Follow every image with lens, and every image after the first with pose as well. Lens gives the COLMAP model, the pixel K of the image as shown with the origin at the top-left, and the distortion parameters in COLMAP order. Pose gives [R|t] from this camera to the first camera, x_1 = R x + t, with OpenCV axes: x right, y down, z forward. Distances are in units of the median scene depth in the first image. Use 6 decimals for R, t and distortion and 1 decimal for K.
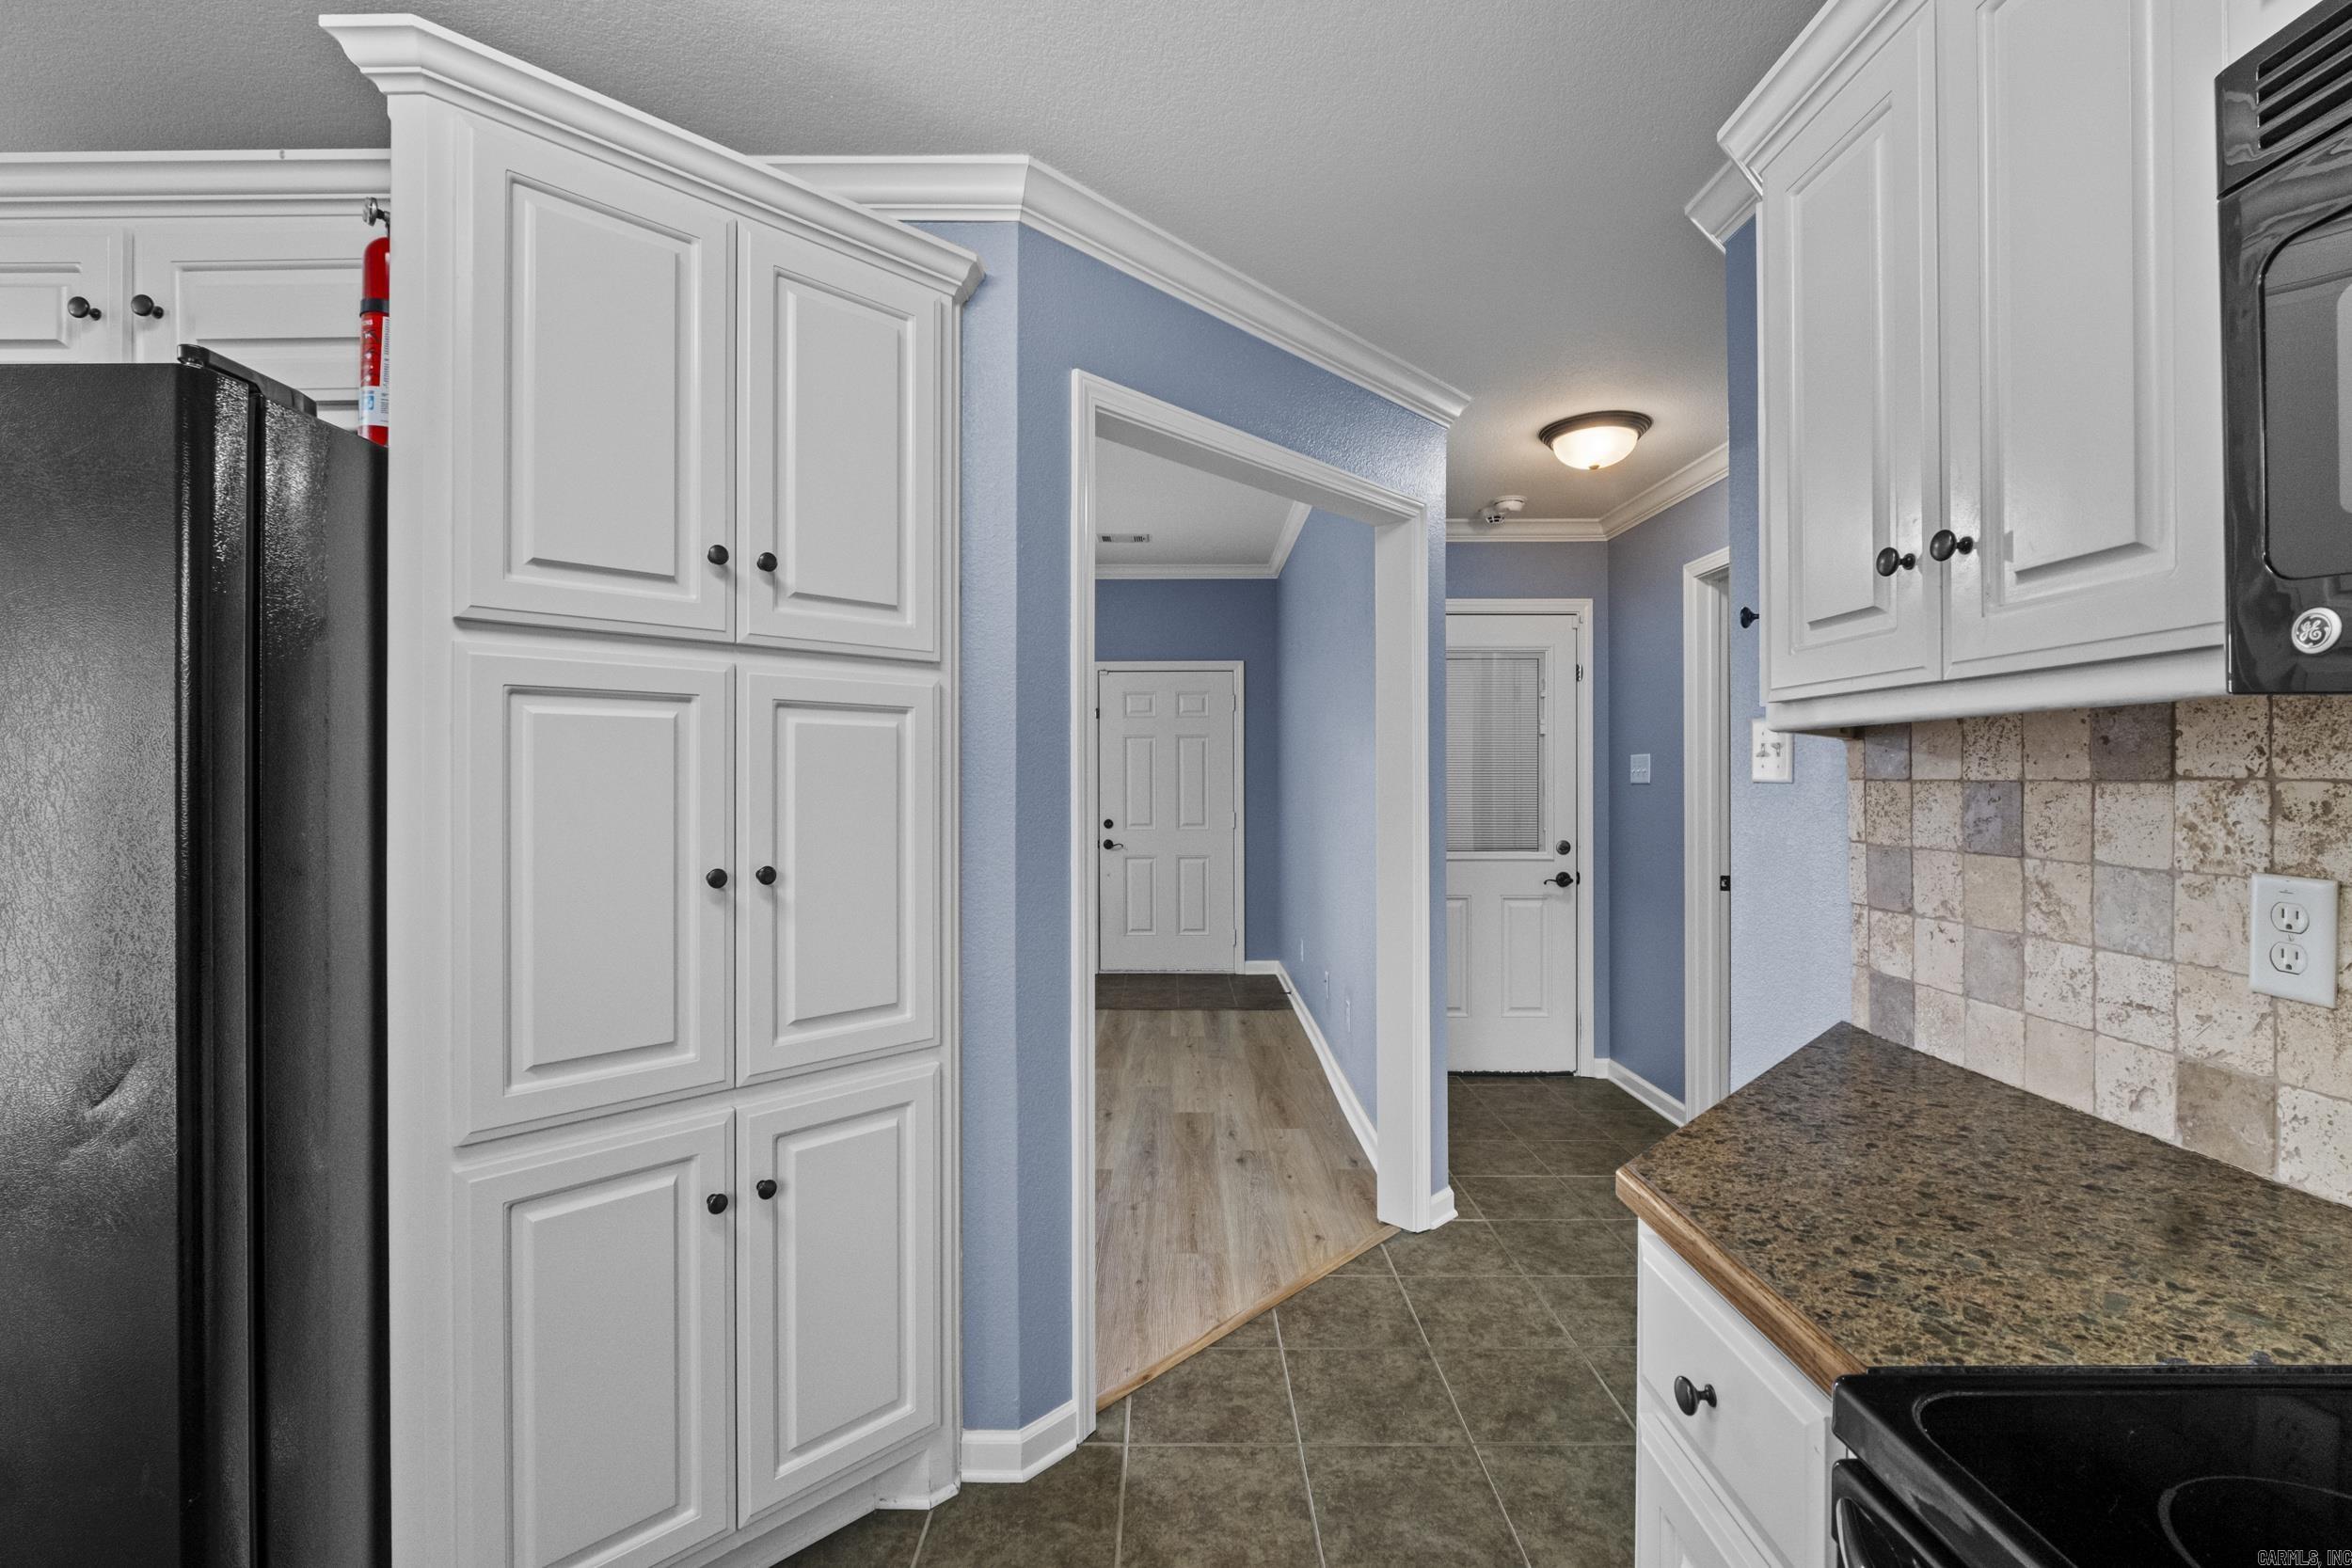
lens RADIAL K [[1022.1, 0, 1166.2], [0, 1022.1, 777.5], [0, 0, 1]] dist [-0.007072, -0.000142]
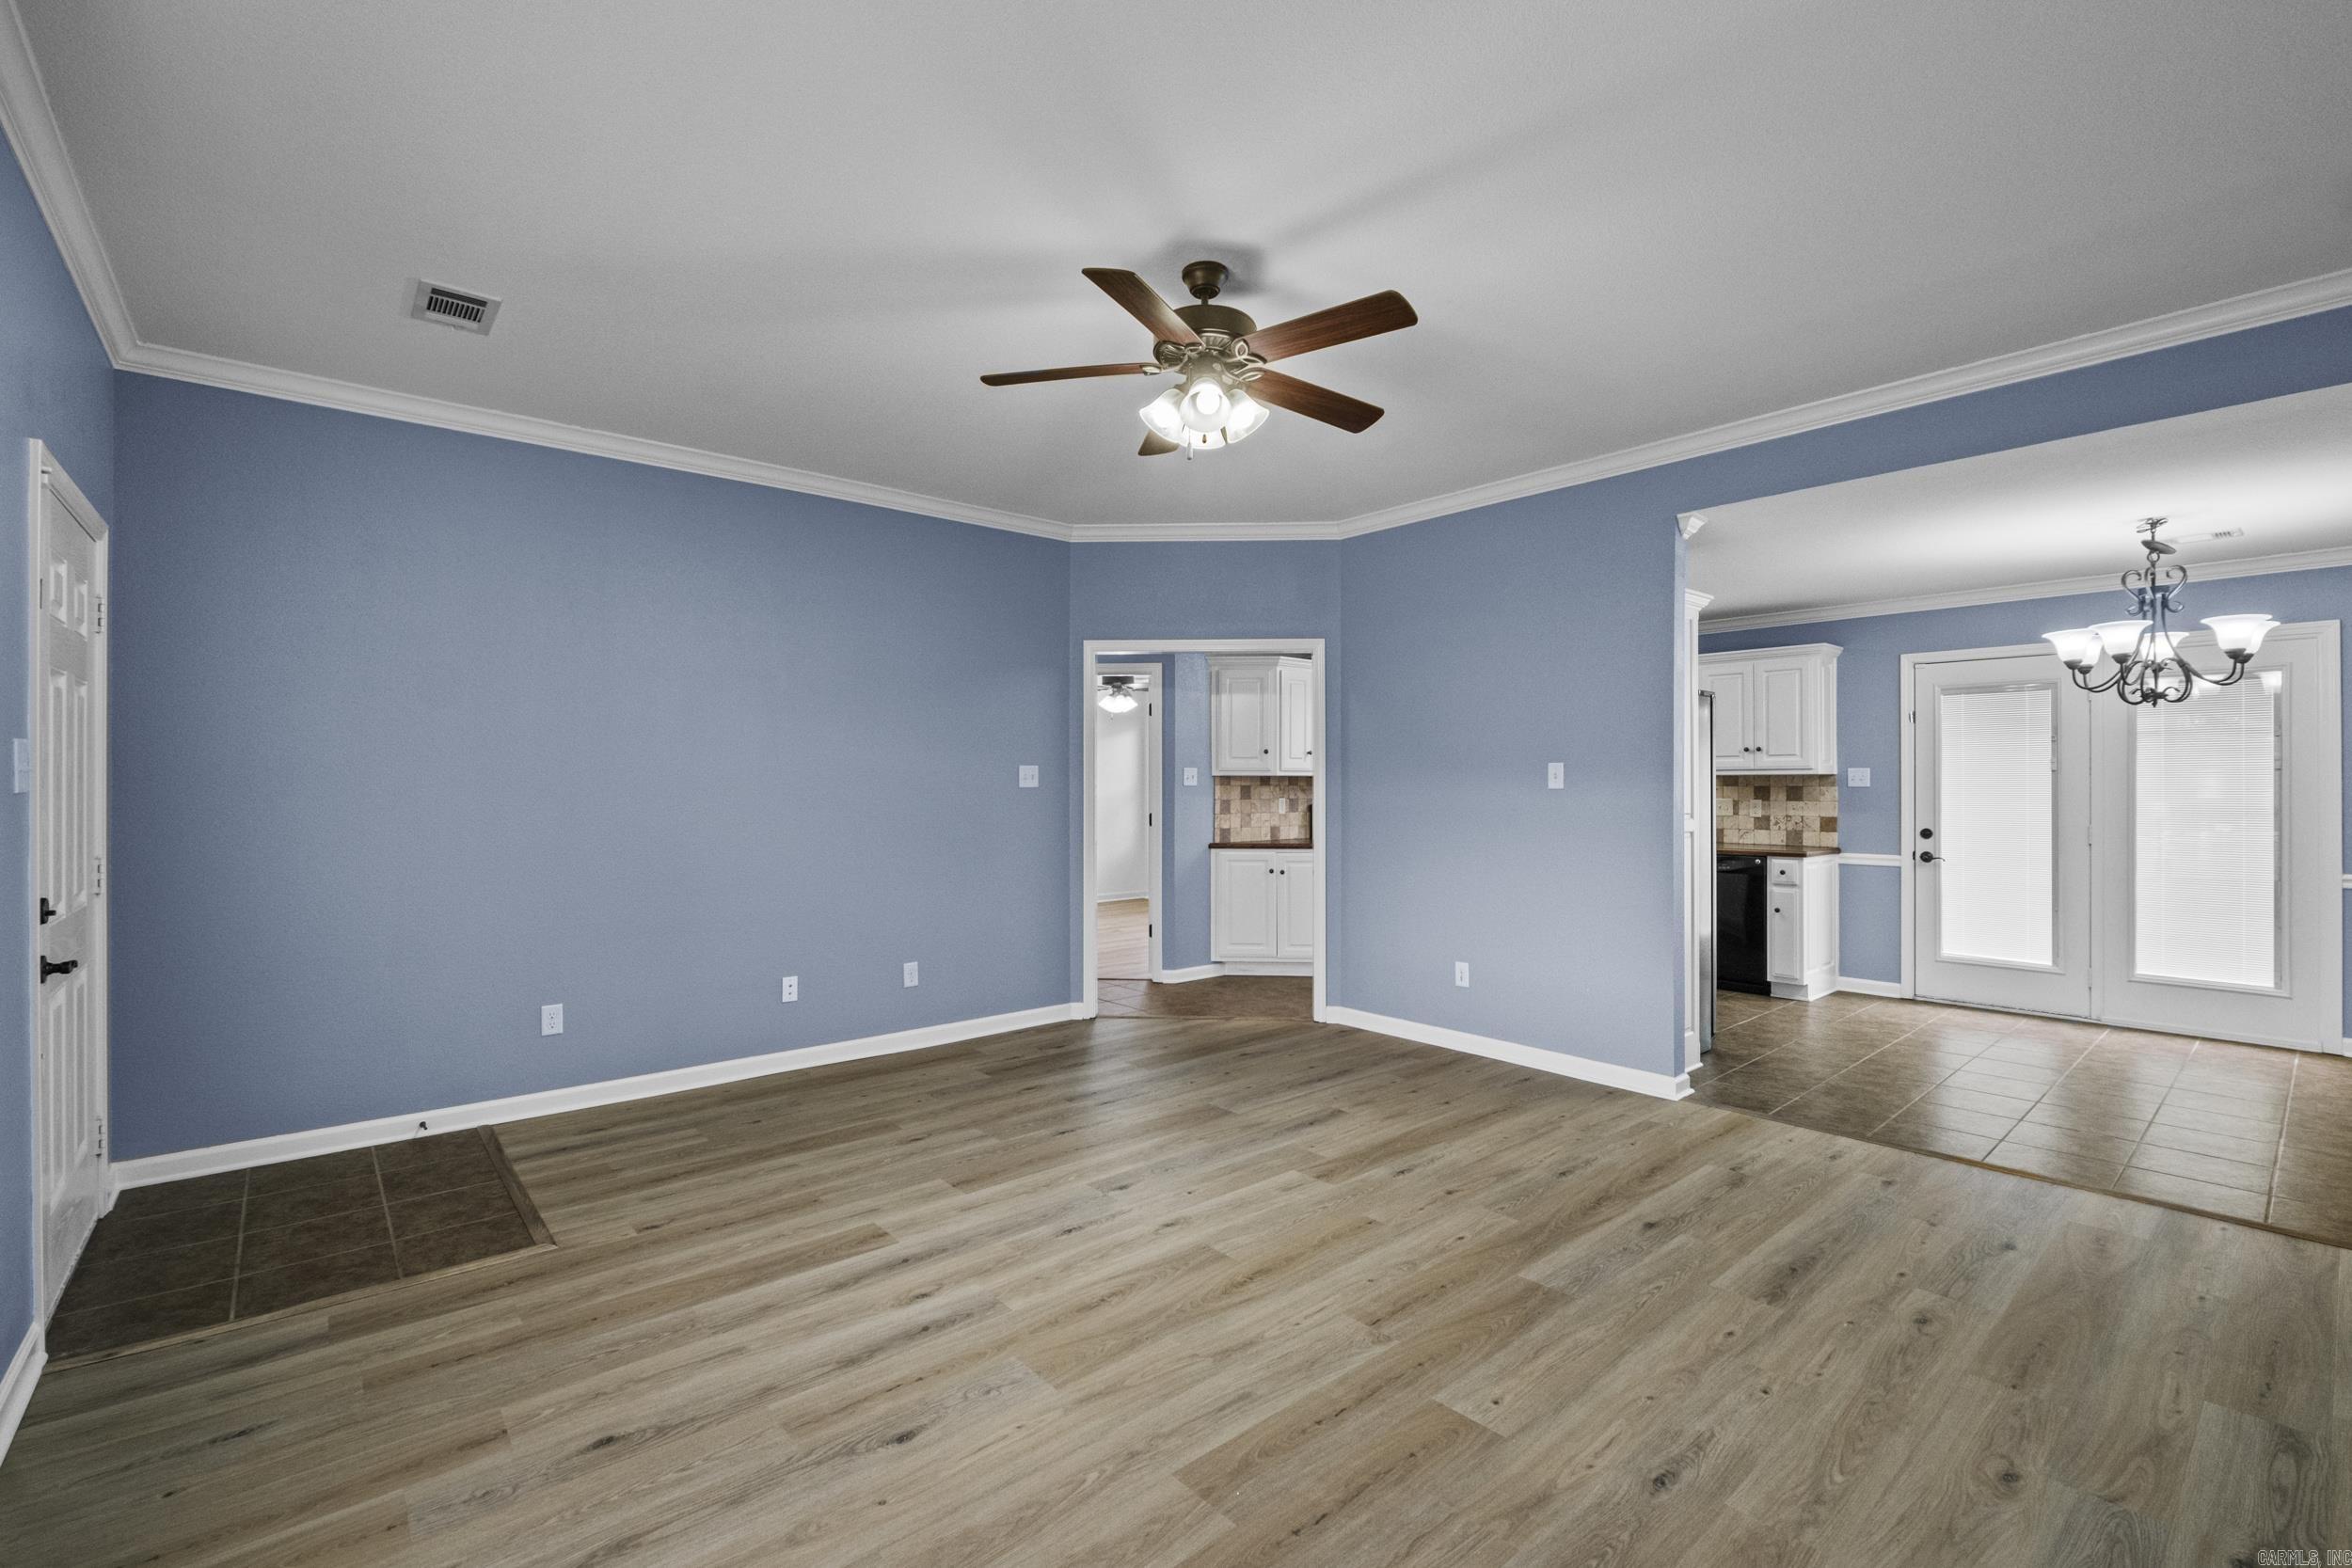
lens RADIAL K [[1022.1, 0, 1163.6], [0, 1022.1, 781.9], [0, 0, 1]] dist [-0.007072, -0.000142]
pose [[-0.653105, 0.004863, 0.757252, -3.403807], [0.000642, 0.999983, -0.005868, 0.017869], [-0.757267, -0.003347, -0.653097, 5.545991]]
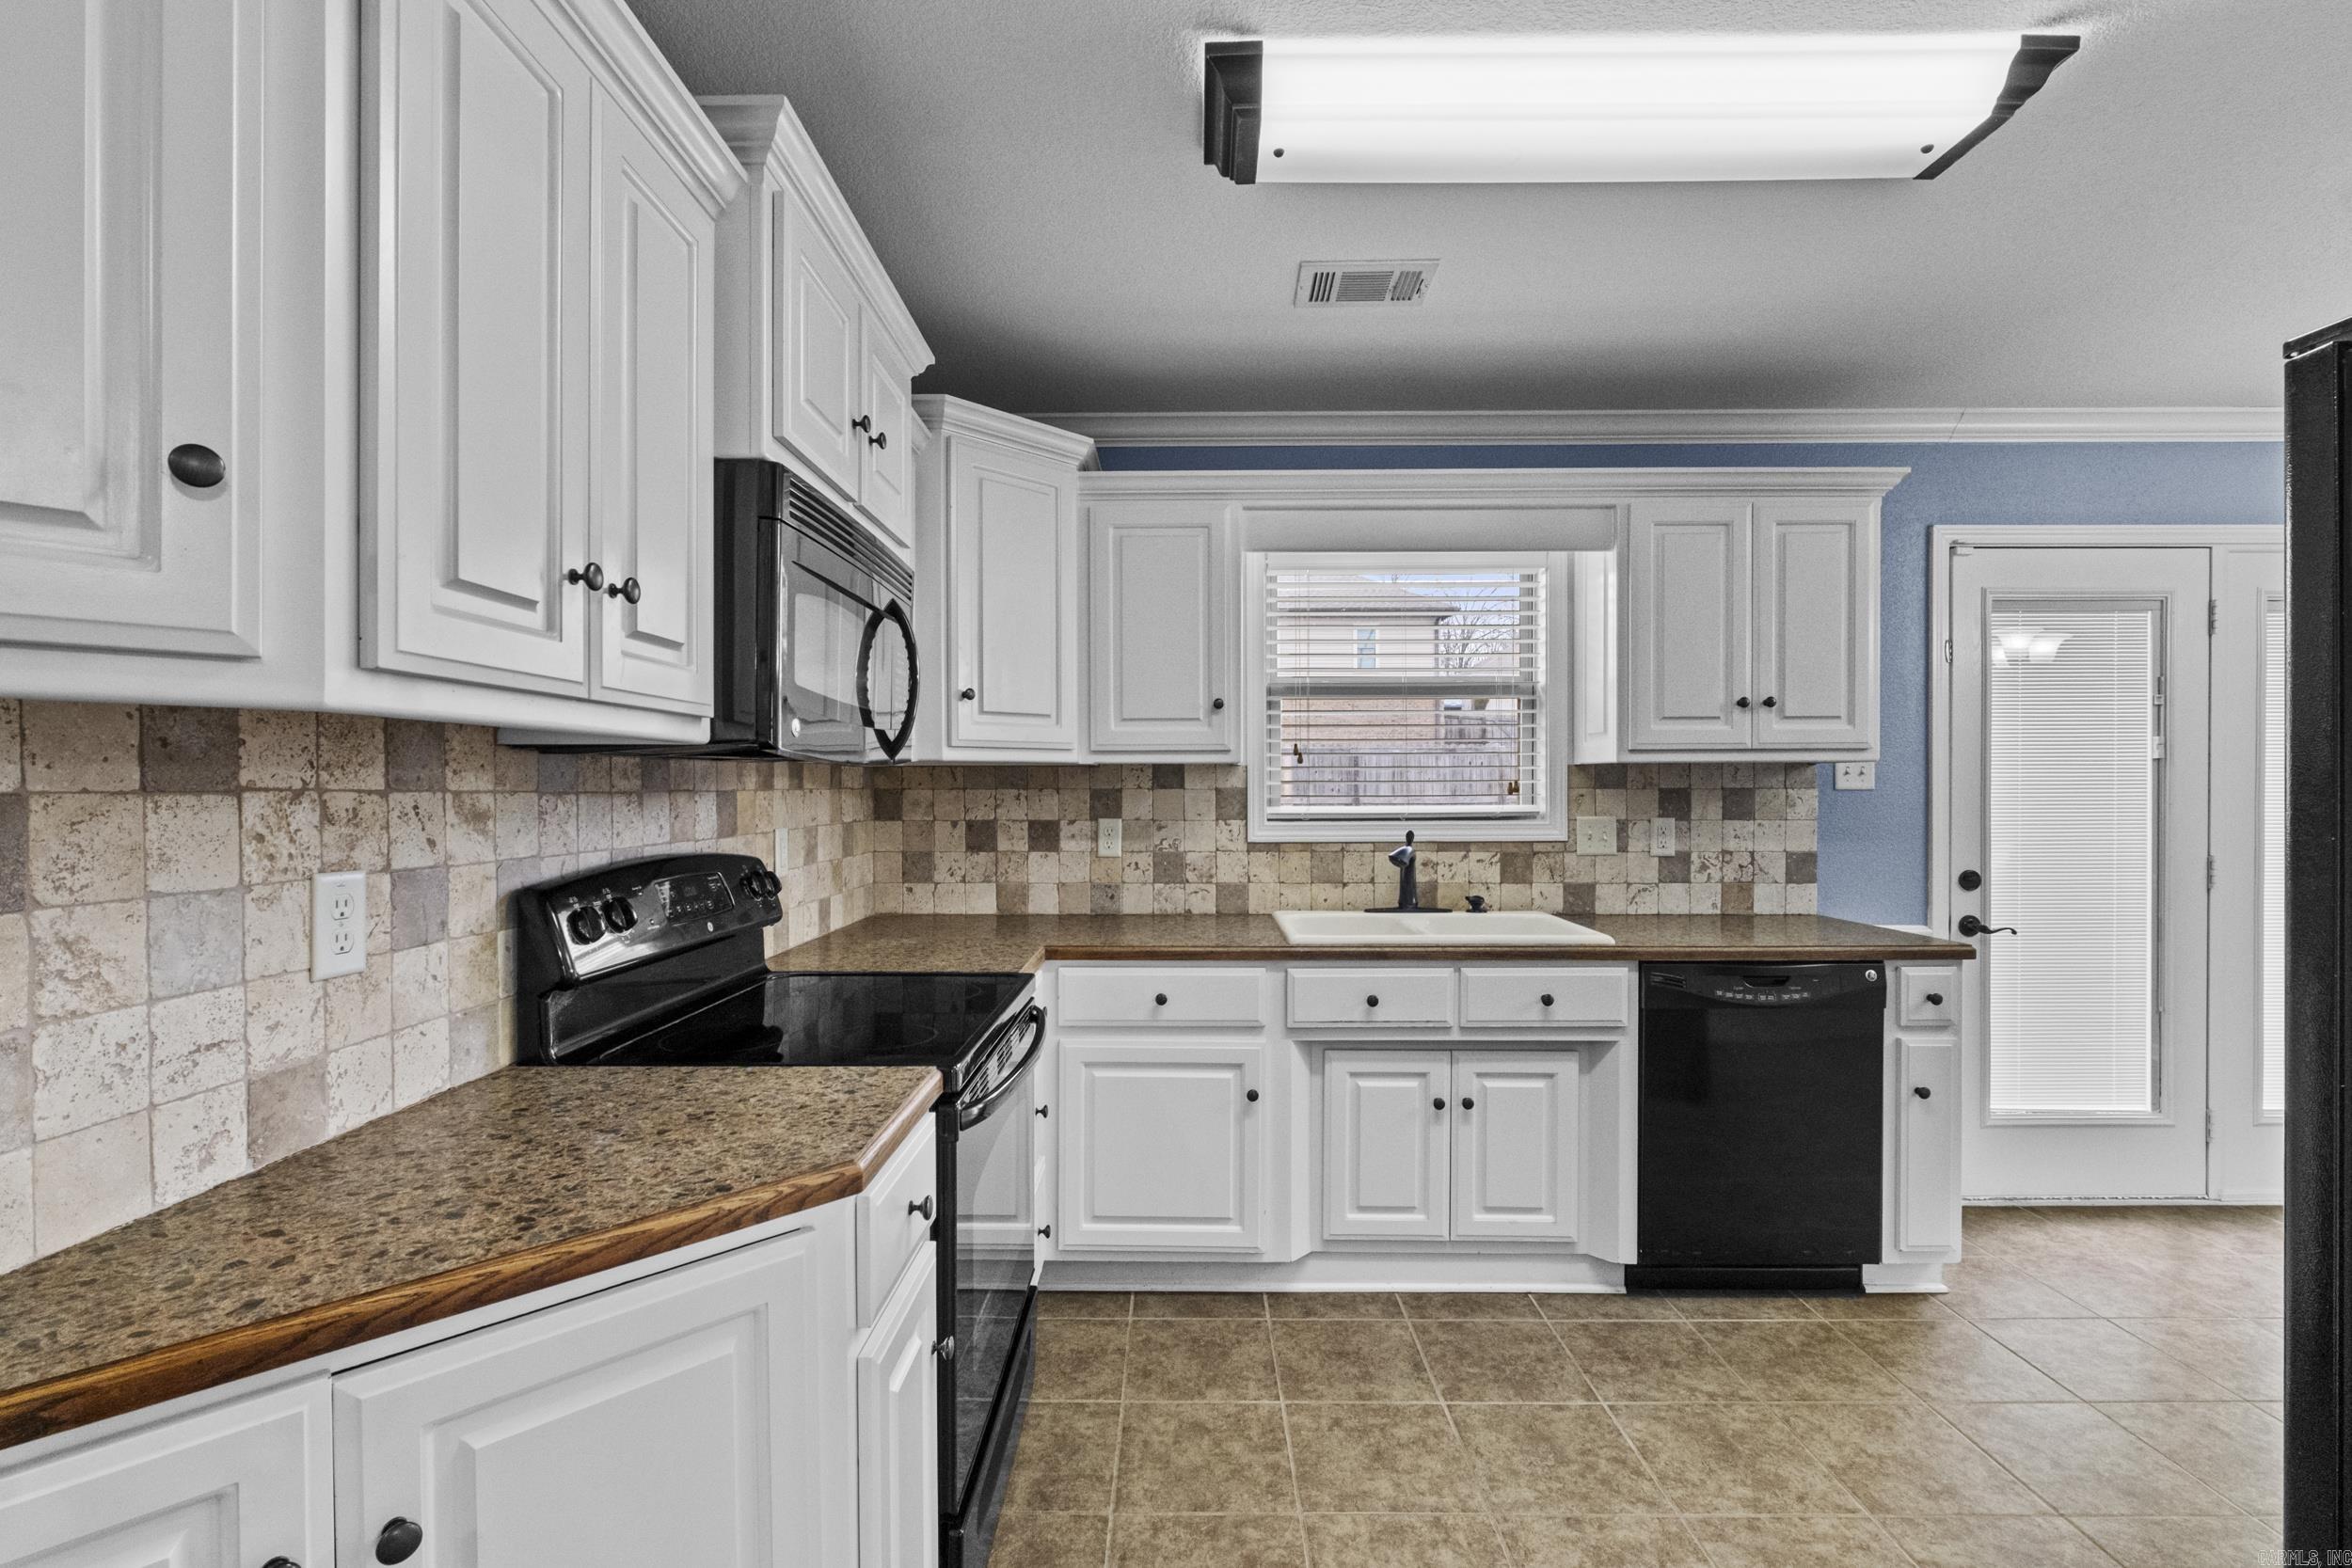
lens RADIAL K [[1022.1, 0, 1167.3], [0, 1022.1, 796.7], [0, 0, 1]] dist [-0.007072, -0.000142]
pose [[-0.999932, 0.004754, 0.010612, 0.109971], [0.004837, 0.999958, 0.007789, 0.004348], [-0.010574, 0.007840, -0.999913, 1.822213]]
